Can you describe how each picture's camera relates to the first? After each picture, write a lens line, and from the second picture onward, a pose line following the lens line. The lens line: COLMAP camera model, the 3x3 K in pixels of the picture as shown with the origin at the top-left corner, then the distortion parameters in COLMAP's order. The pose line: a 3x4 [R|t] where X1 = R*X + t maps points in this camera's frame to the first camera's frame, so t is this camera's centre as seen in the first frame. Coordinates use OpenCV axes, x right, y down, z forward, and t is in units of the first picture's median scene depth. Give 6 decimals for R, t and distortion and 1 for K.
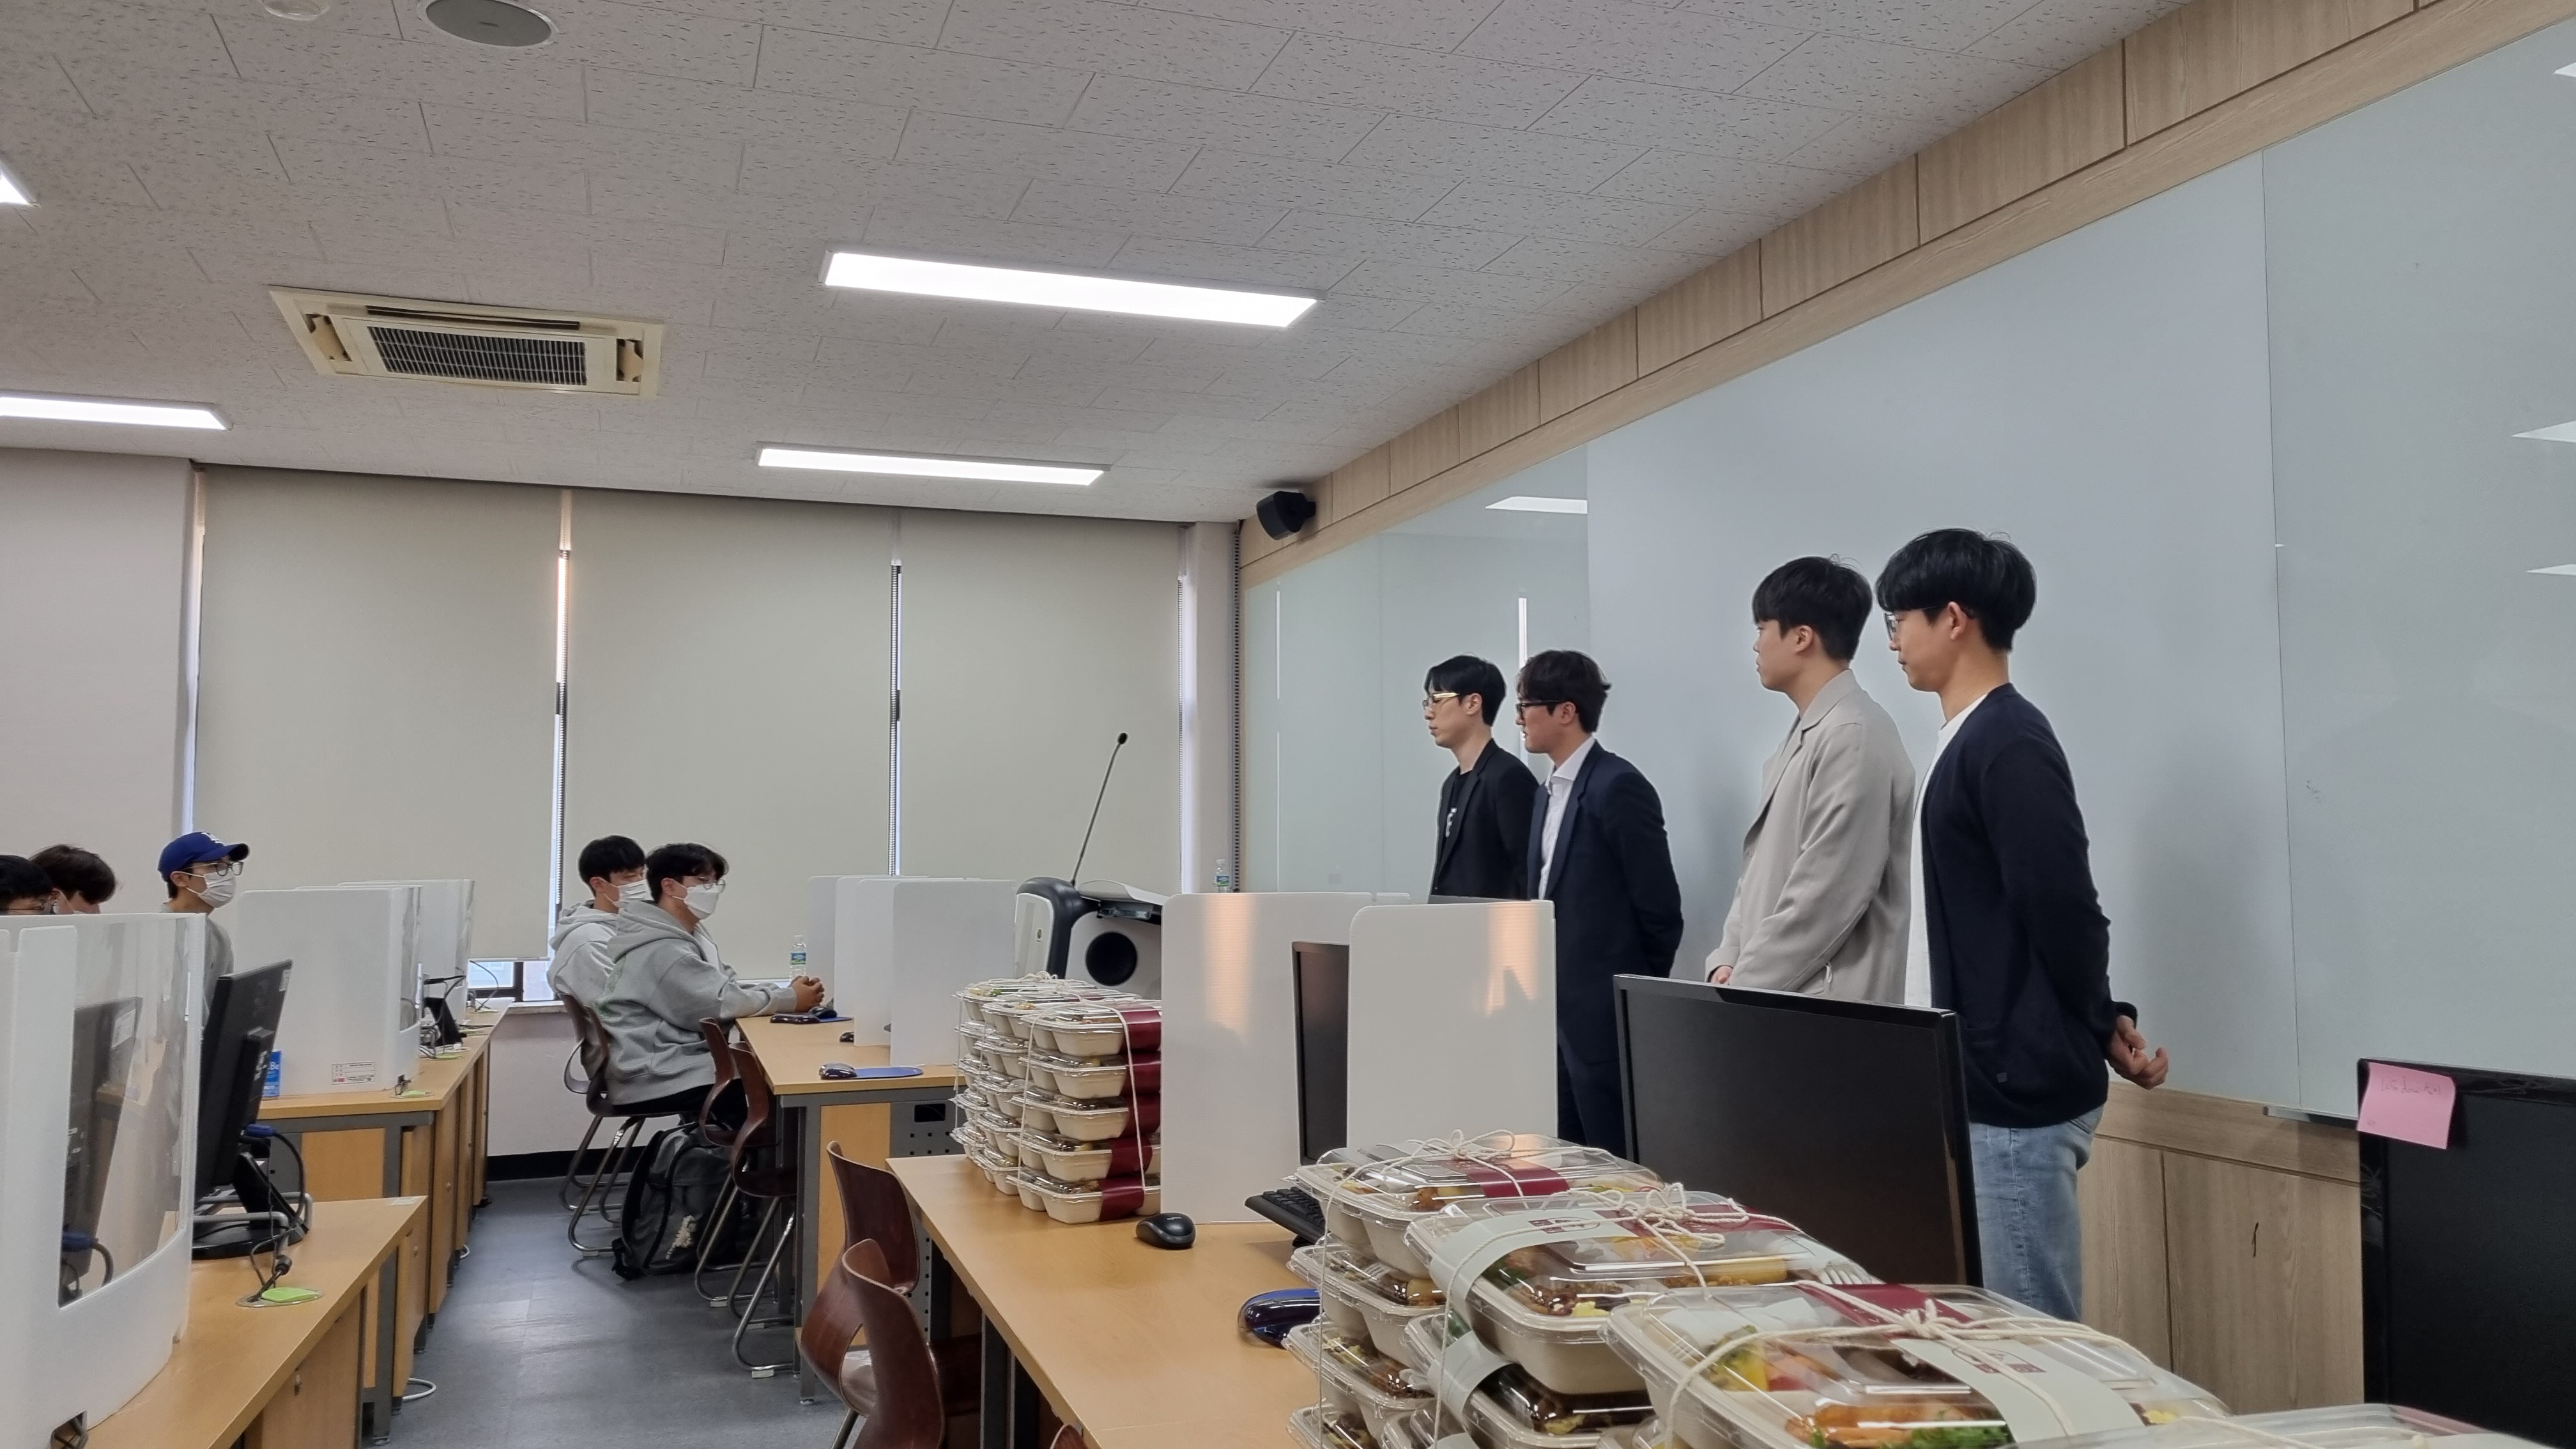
lens RADIAL K [[1917.7, 0, 1332.2], [0, 1917.7, 715.4], [0, 0, 1]] dist [0.090885, -0.078996]
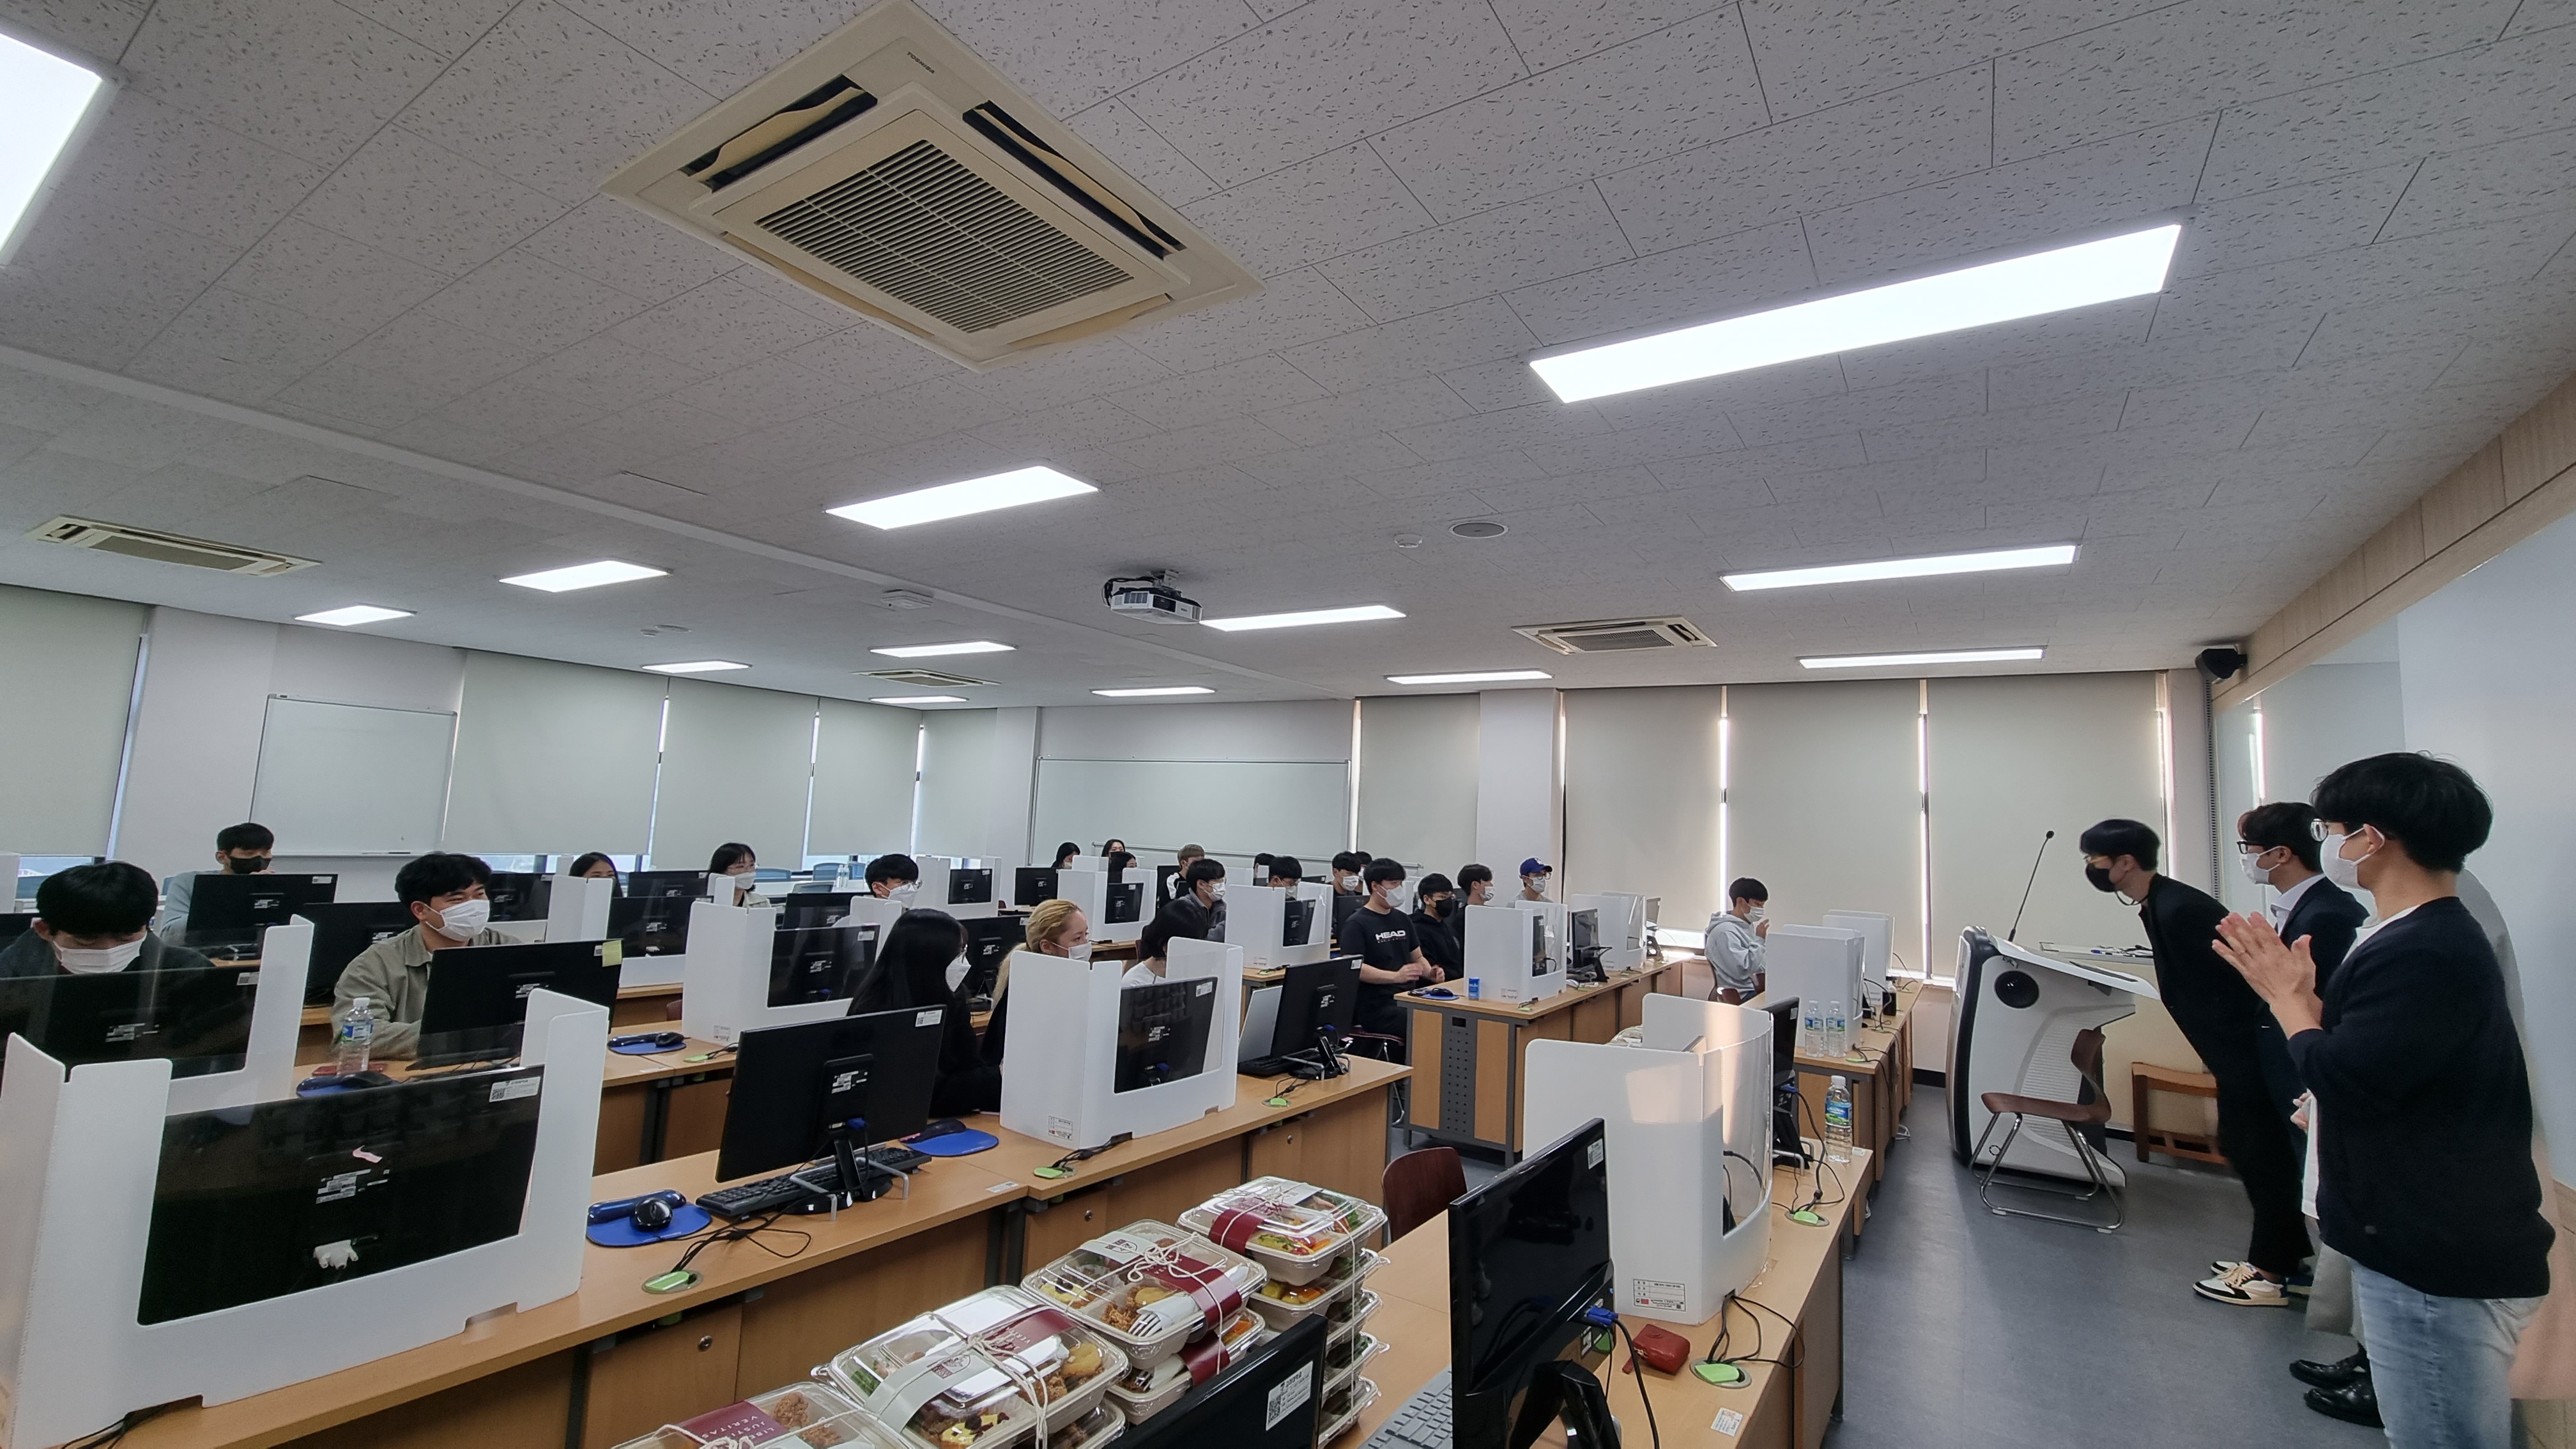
lens RADIAL K [[1042.4, 0, 1295.1], [0, 1042.4, 714.9], [0, 0, 1]] dist [-0.000781, -0.000827]
pose [[0.597759, -0.047236, -0.800283, 0.284146], [0.007467, 0.998547, -0.053361, -0.061805], [0.801641, 0.025921, 0.597244, 0.101000]]
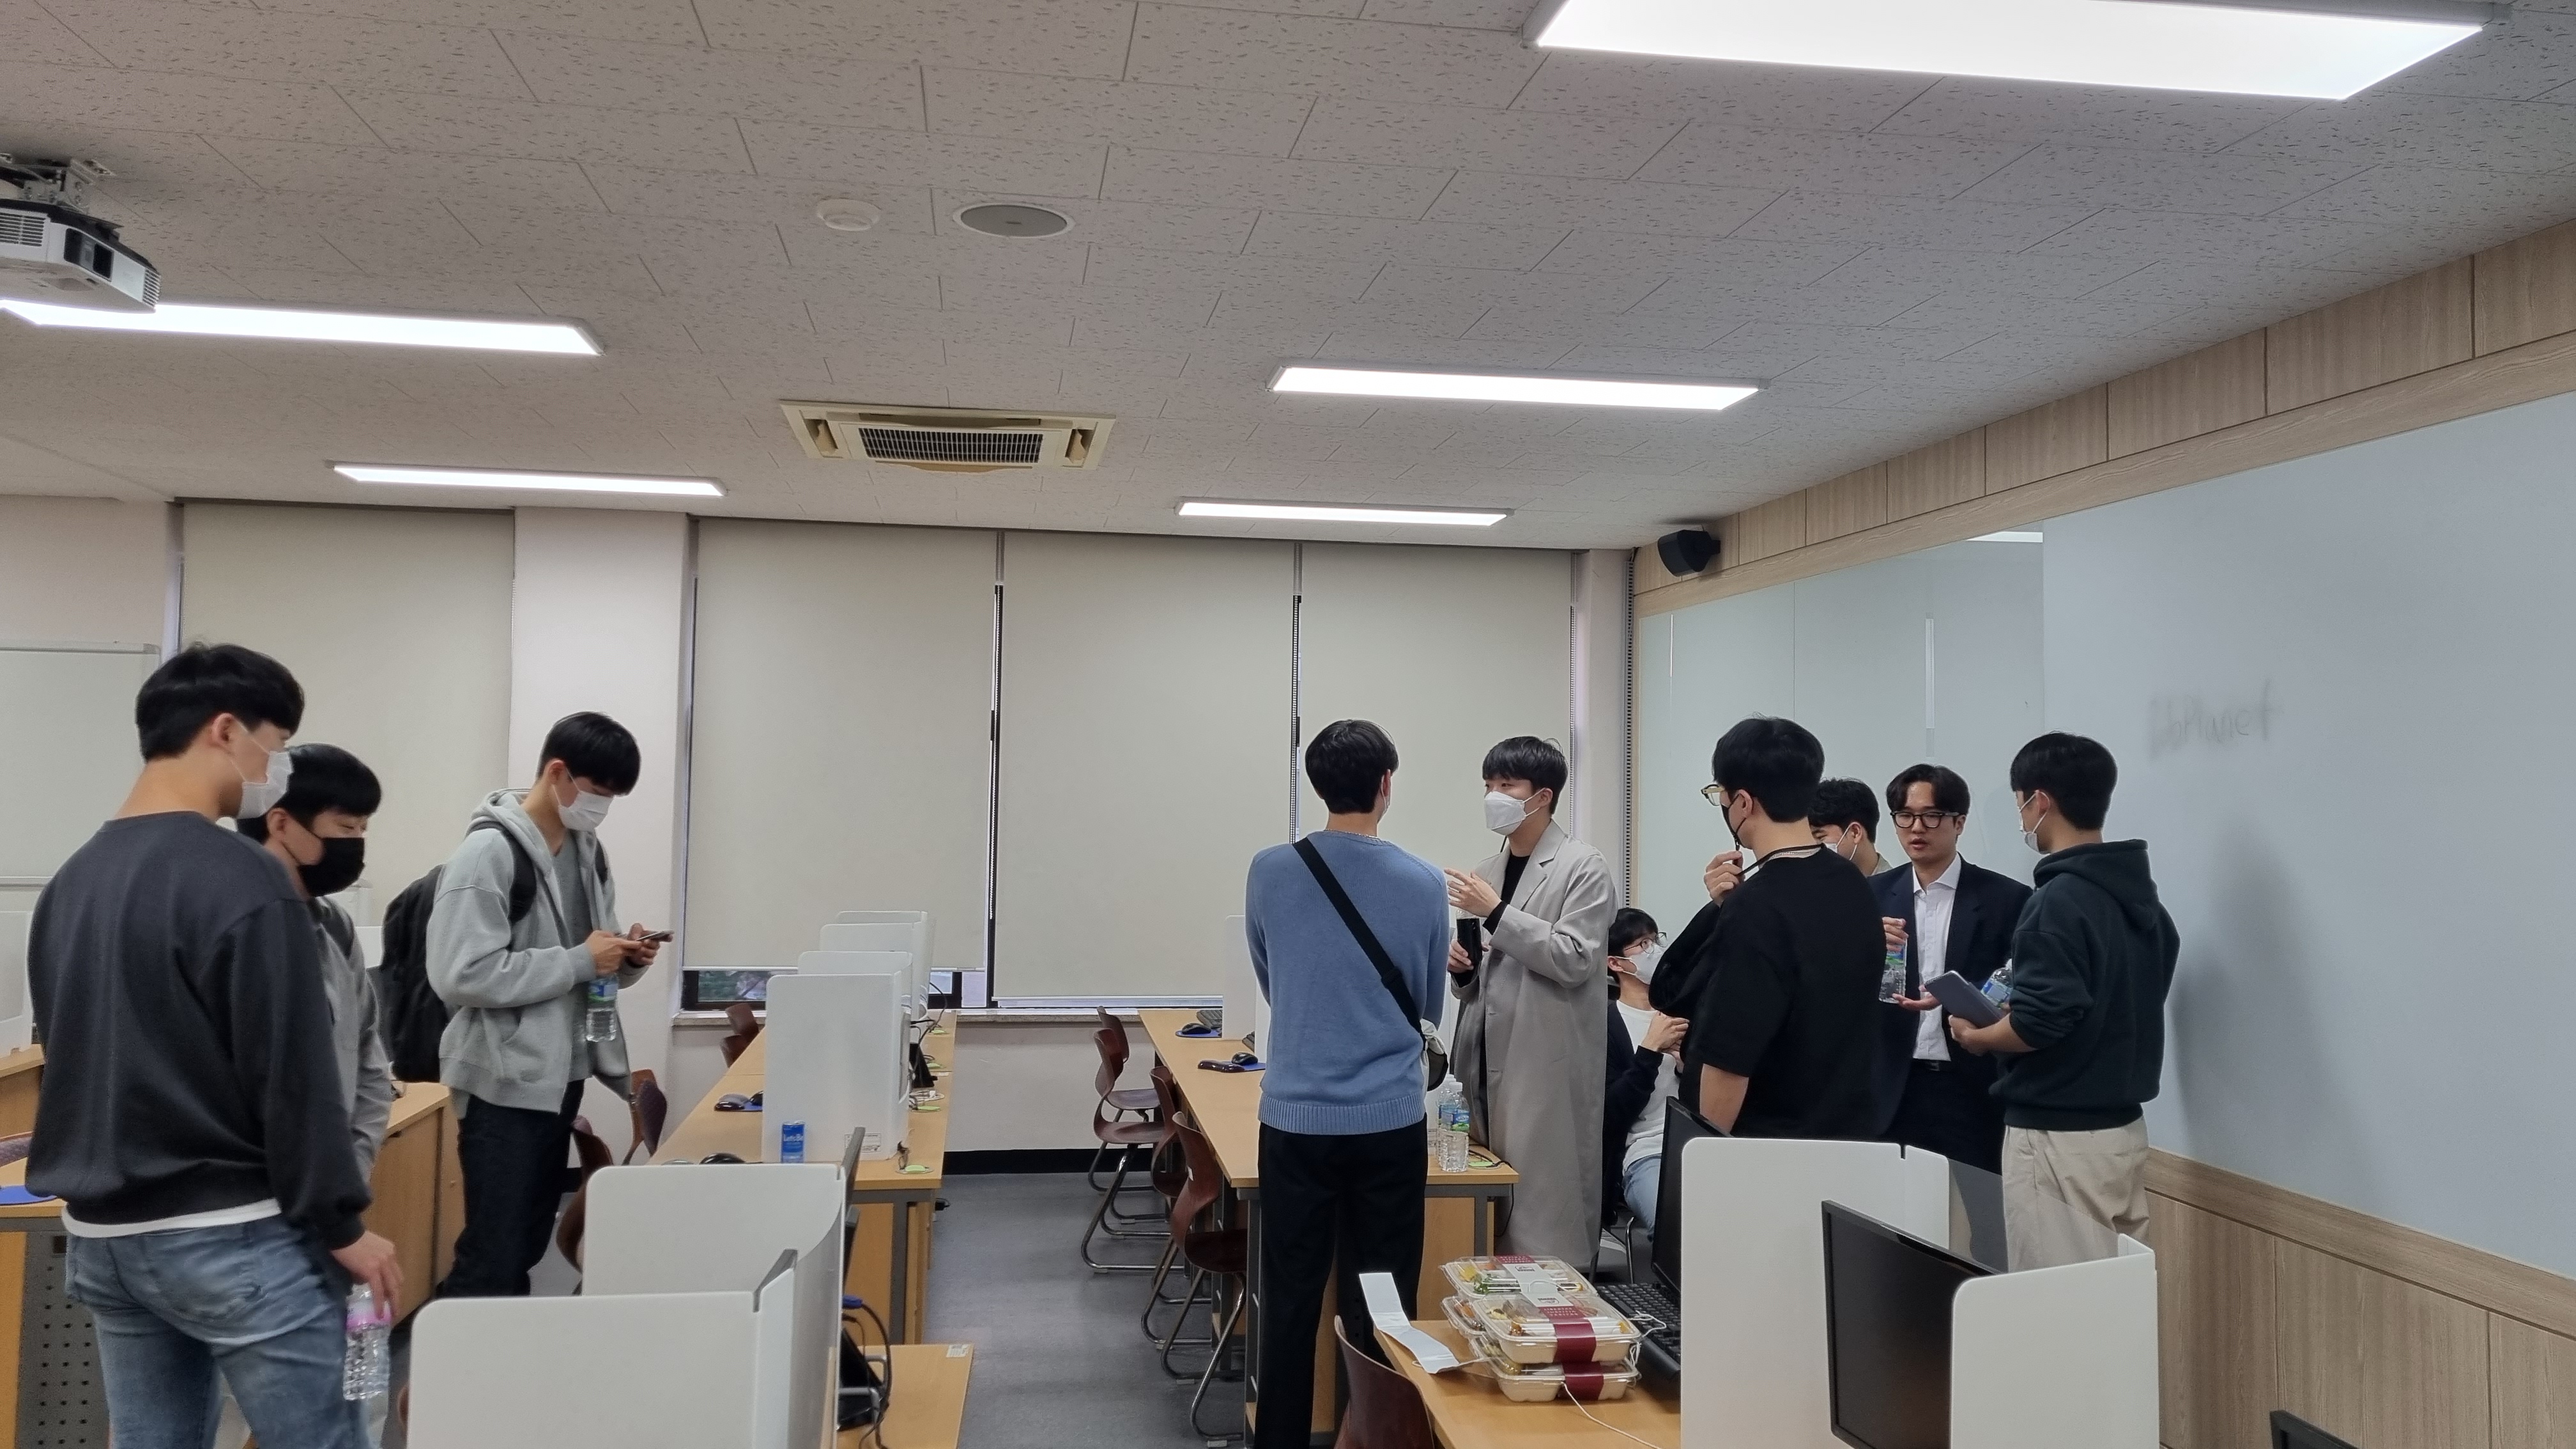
lens RADIAL K [[1911.5, 0, 1298.9], [0, 1911.5, 694.7], [0, 0, 1]] dist [0.061161, -0.010388]
pose [[0.981924, 0.014398, -0.188728, -0.056788], [-0.009790, 0.999631, 0.025326, -0.091948], [0.189023, -0.023021, 0.981703, -0.005891]]
